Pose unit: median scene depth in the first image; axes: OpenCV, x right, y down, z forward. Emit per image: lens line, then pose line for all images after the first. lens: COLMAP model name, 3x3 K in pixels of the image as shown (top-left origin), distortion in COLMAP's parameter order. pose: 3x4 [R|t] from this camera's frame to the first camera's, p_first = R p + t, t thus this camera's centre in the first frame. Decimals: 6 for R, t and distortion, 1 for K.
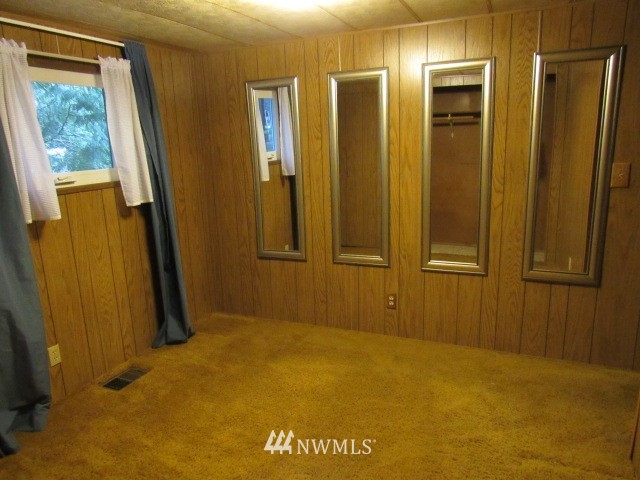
lens RADIAL K [[455.0, 0, 323.0], [0, 455.0, 238.5], [0, 0, 1]] dist [-0.037601, 0.009845]
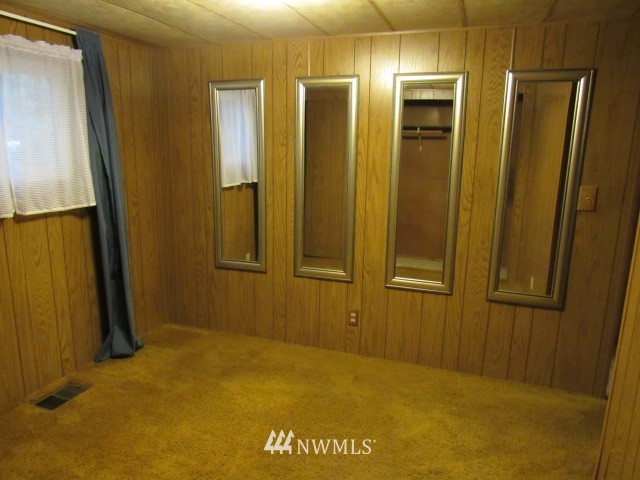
lens RADIAL K [[455.0, 0, 324.1], [0, 455.0, 238.0], [0, 0, 1]] dist [-0.037601, 0.009845]
pose [[0.996291, 0.038634, 0.076893, 0.009851], [-0.037431, 0.999154, -0.017017, -0.013947], [-0.077485, 0.014075, 0.996894, 0.050121]]
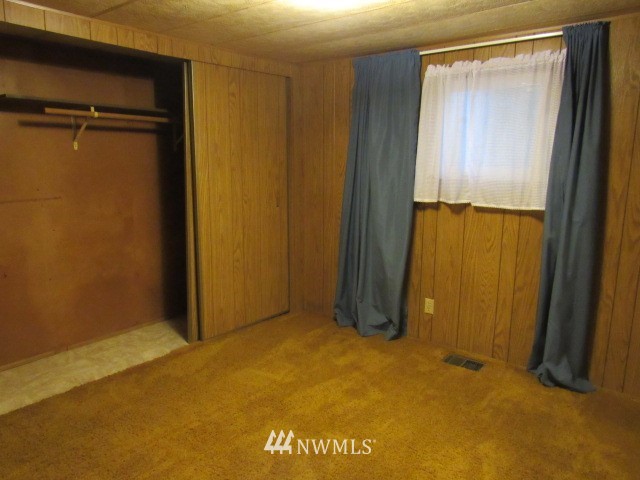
lens RADIAL K [[455.0, 0, 321.0], [0, 455.0, 242.0], [0, 0, 1]] dist [-0.037601, 0.009845]
pose [[-0.246538, 0.209387, -0.946243, 0.606835], [-0.205390, 0.942913, 0.262163, -0.172620], [0.947119, 0.258982, -0.189458, 0.816136]]
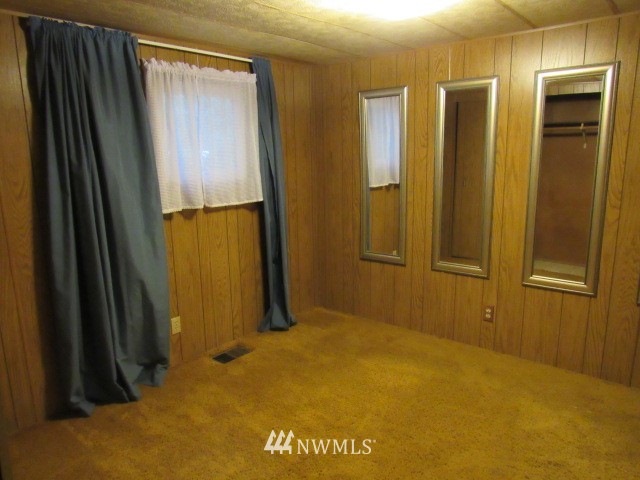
lens RADIAL K [[455.0, 0, 322.1], [0, 455.0, 238.6], [0, 0, 1]] dist [-0.037601, 0.009845]
pose [[0.961159, 0.070418, -0.266862, 0.062833], [-0.074917, 0.997167, -0.006704, 0.011857], [0.265634, 0.026436, 0.963711, -0.042105]]
